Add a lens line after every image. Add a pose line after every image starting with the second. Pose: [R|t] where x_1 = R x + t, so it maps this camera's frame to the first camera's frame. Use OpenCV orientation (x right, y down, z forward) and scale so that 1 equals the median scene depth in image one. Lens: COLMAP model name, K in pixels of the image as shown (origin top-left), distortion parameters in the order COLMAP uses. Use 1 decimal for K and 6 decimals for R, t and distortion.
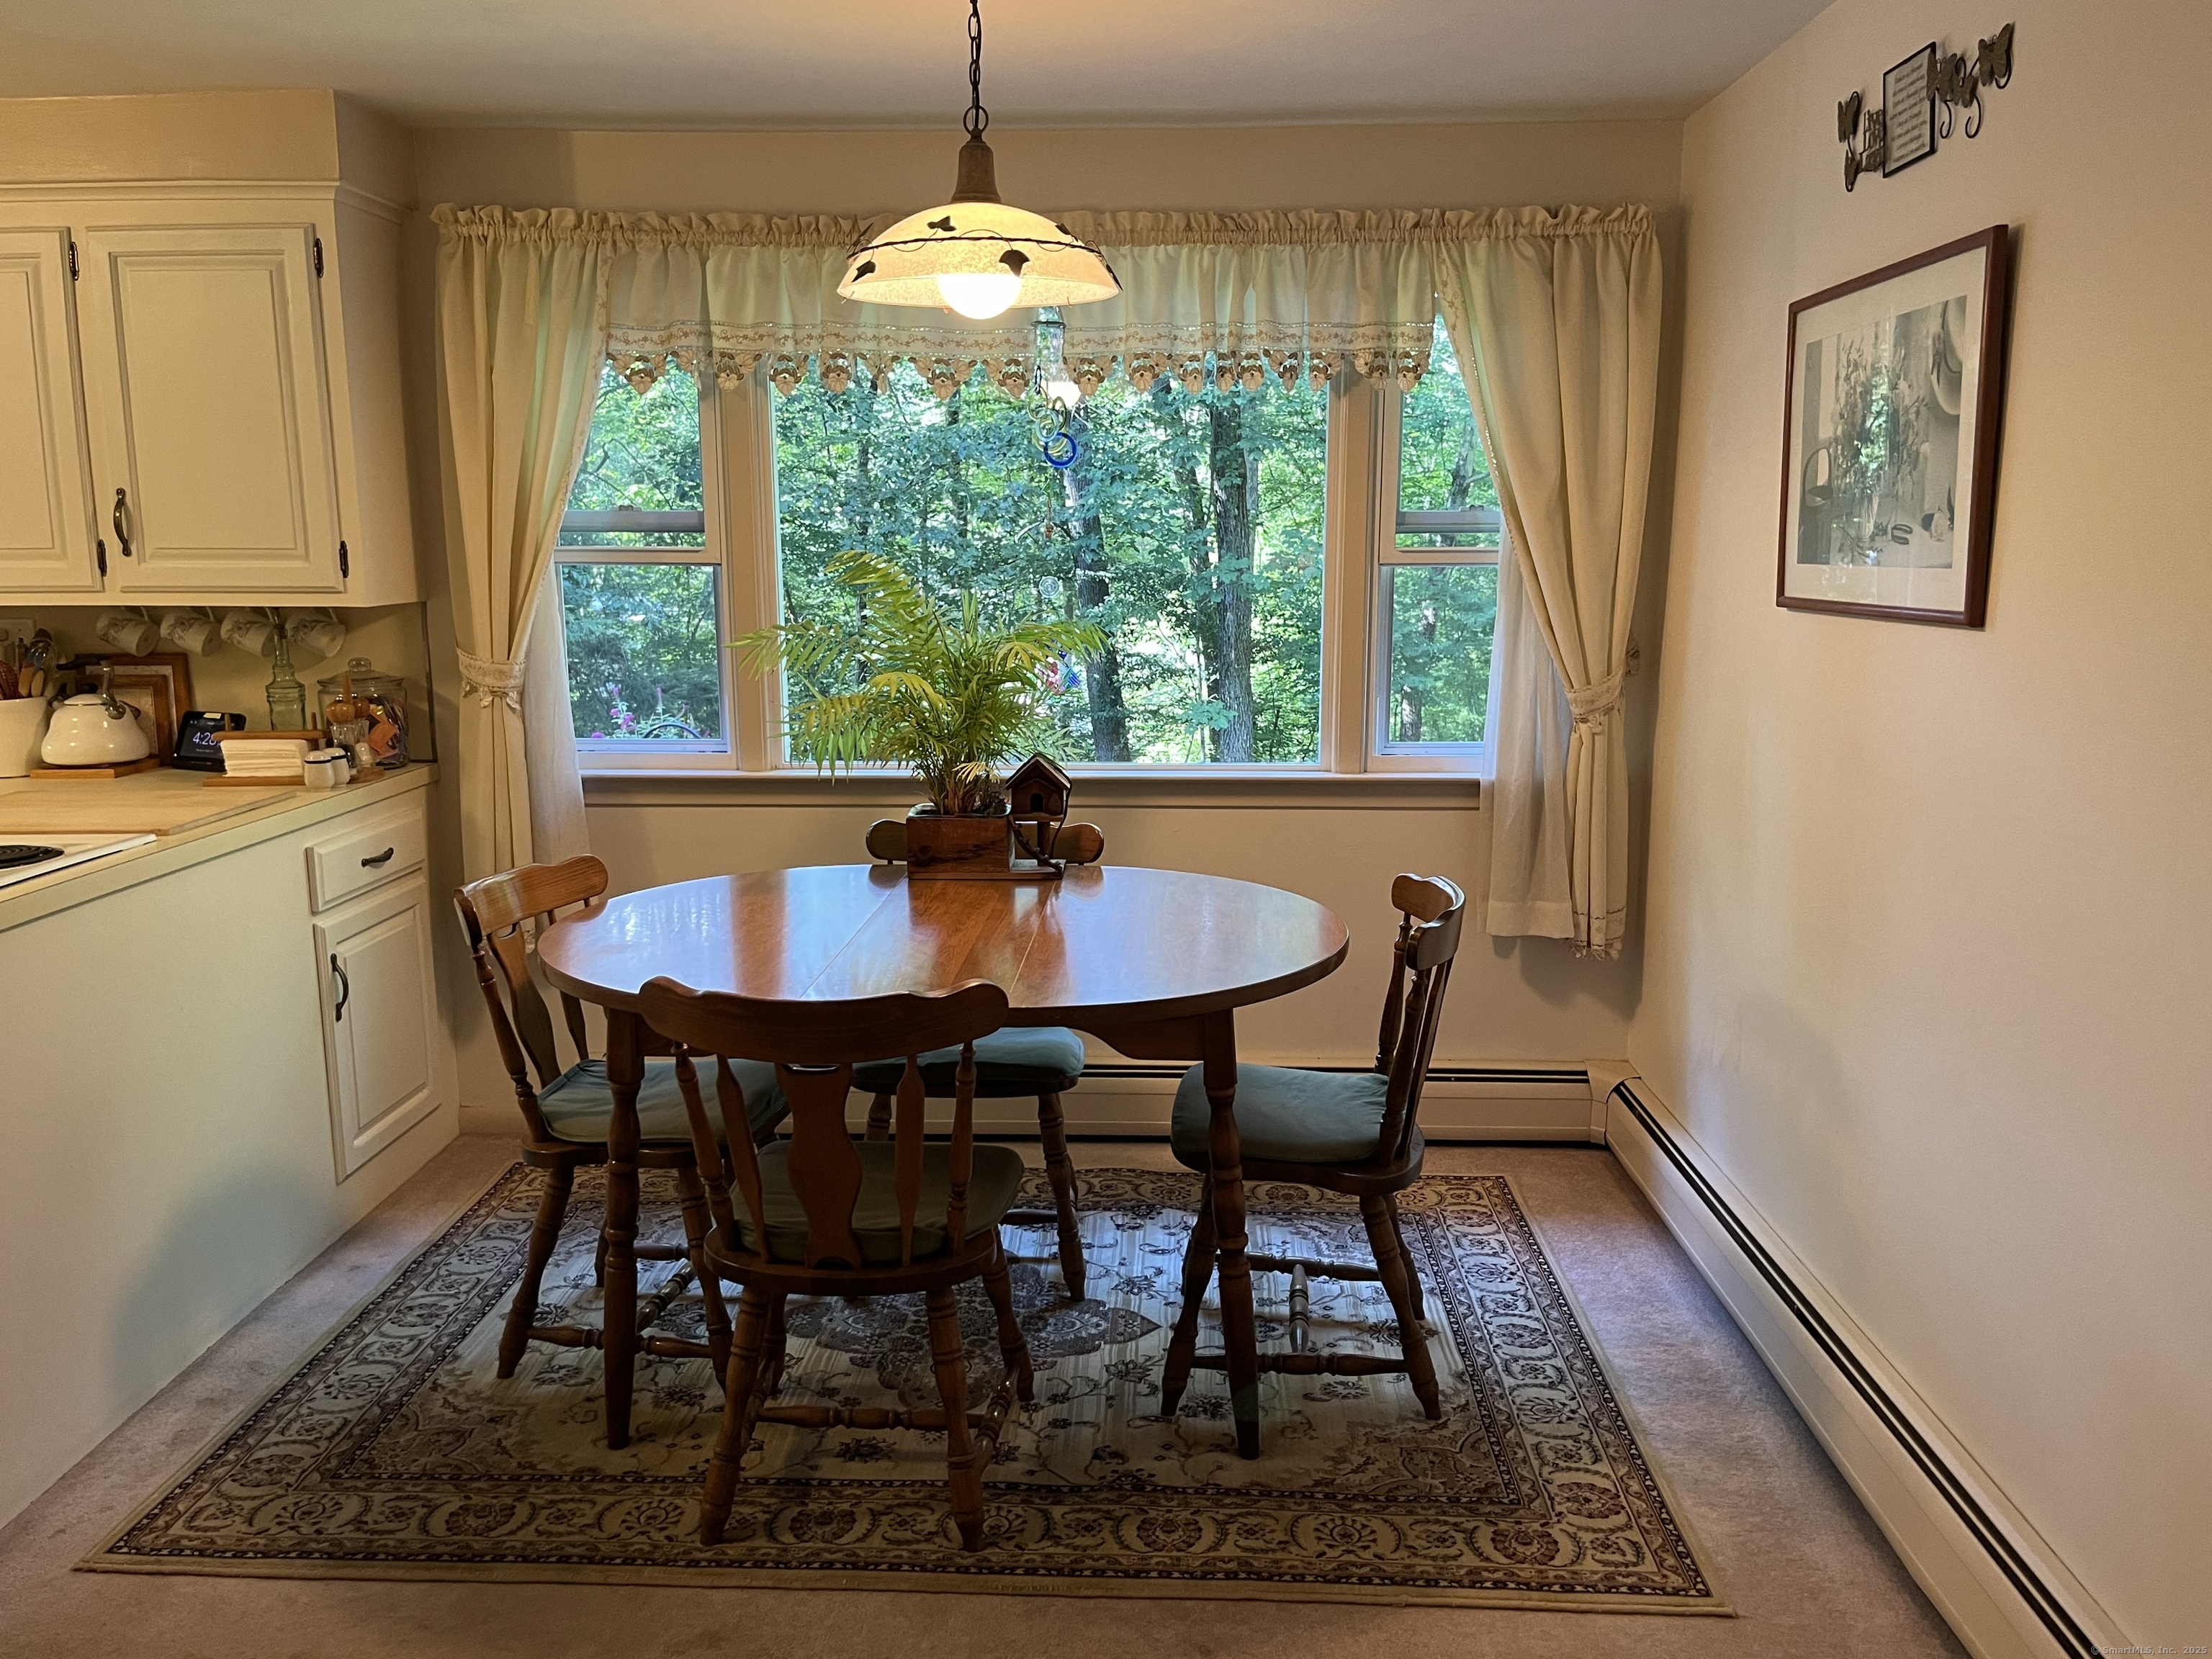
lens RADIAL K [[1710.7, 0, 1105.7], [0, 1710.7, 825.7], [0, 0, 1]] dist [0.029806, -0.034314]
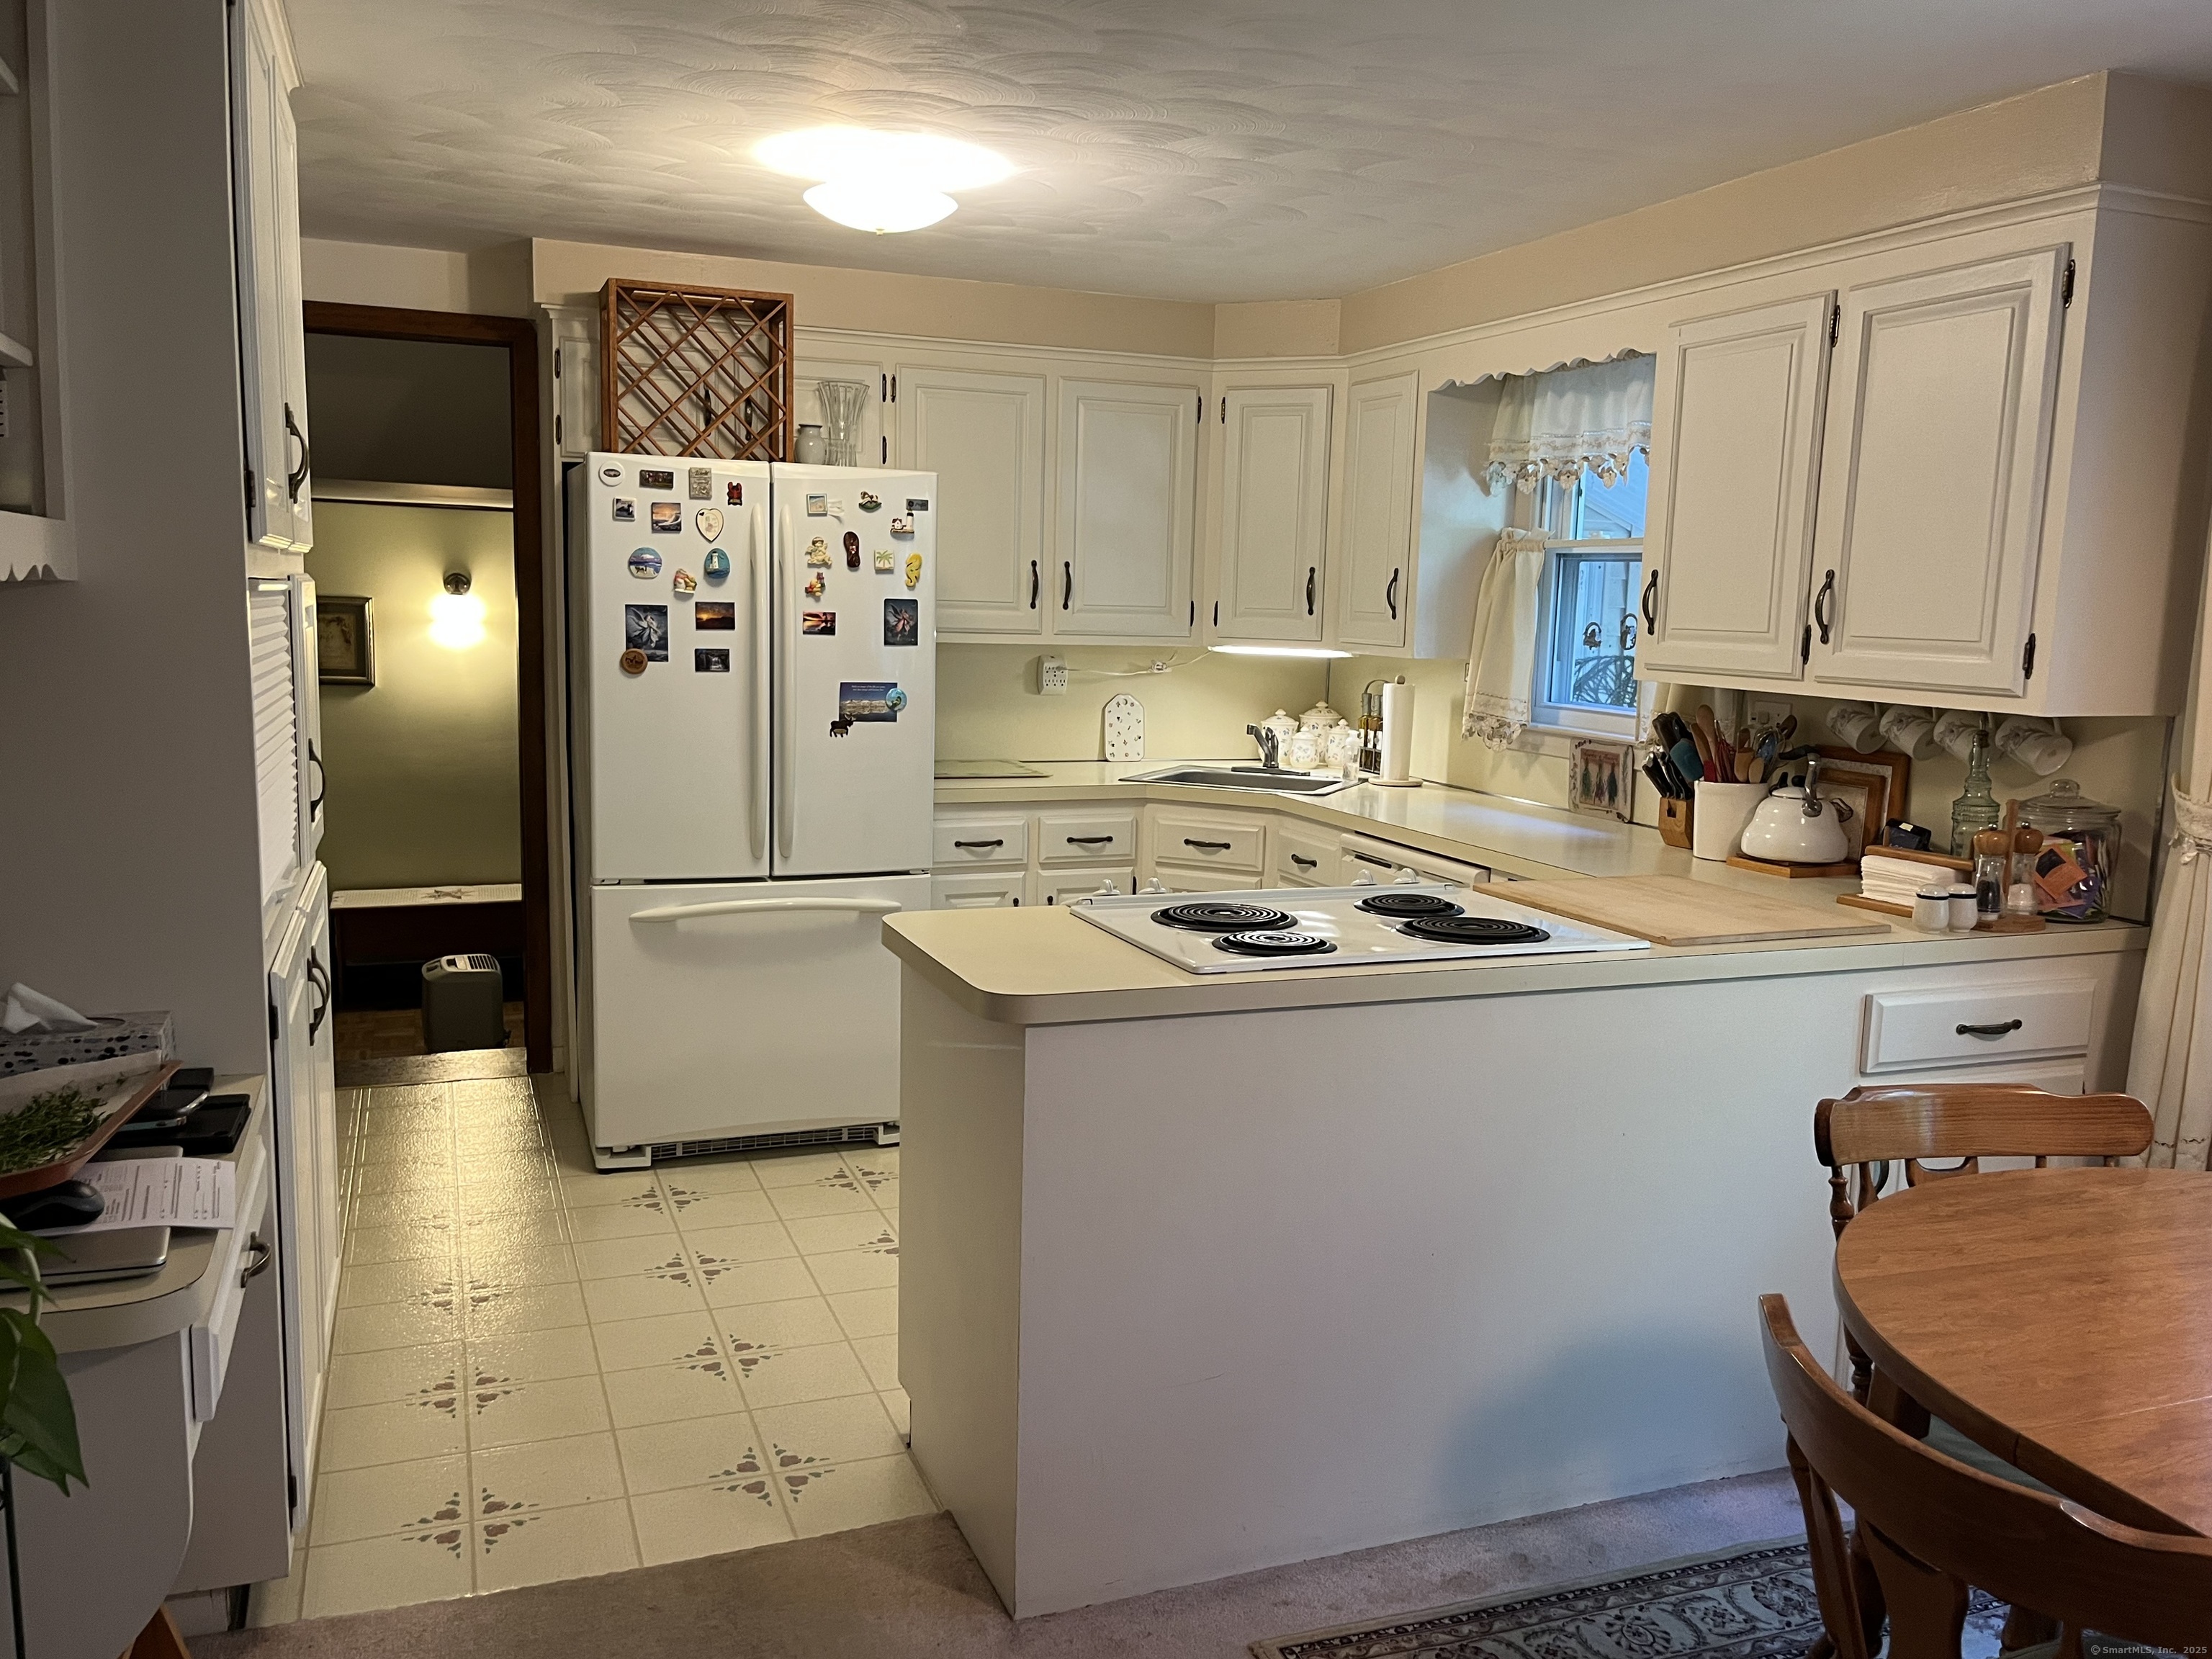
lens RADIAL K [[1710.7, 0, 1102.0], [0, 1710.7, 842.8], [0, 0, 1]] dist [0.029806, -0.034314]
pose [[0.393985, 0.143251, -0.907885, 0.126852], [-0.182254, 0.980341, 0.075593, -0.051140], [0.900866, 0.135683, 0.412348, 0.289231]]
